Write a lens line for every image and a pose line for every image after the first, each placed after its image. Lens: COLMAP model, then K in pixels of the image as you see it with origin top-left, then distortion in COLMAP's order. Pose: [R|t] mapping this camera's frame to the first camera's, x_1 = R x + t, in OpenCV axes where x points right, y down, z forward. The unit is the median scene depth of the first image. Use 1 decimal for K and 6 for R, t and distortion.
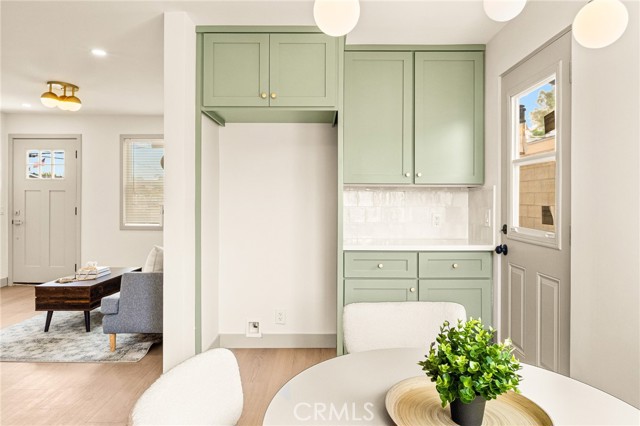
lens RADIAL K [[402.7, 0, 320.4], [0, 402.7, 204.0], [0, 0, 1]] dist [-0.005134, -0.005479]
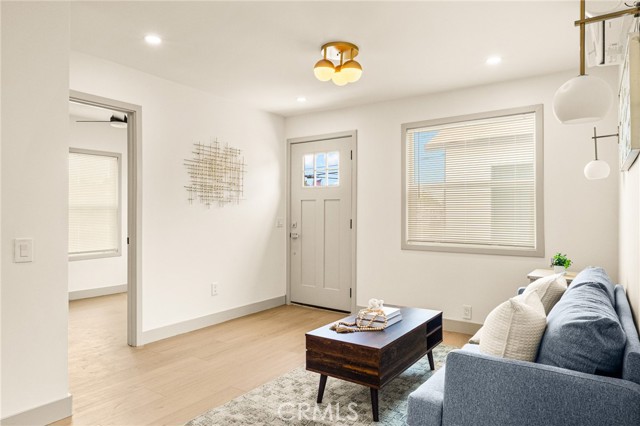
lens RADIAL K [[404.3, 0, 320.0], [0, 404.3, 213.0], [0, 0, 1]] dist [-0.022018, -0.000883]
pose [[0.822346, -0.005518, -0.568961, -0.258525], [-0.001212, 0.999934, -0.011449, 0.006876], [0.568987, 0.010104, 0.822285, 0.385360]]
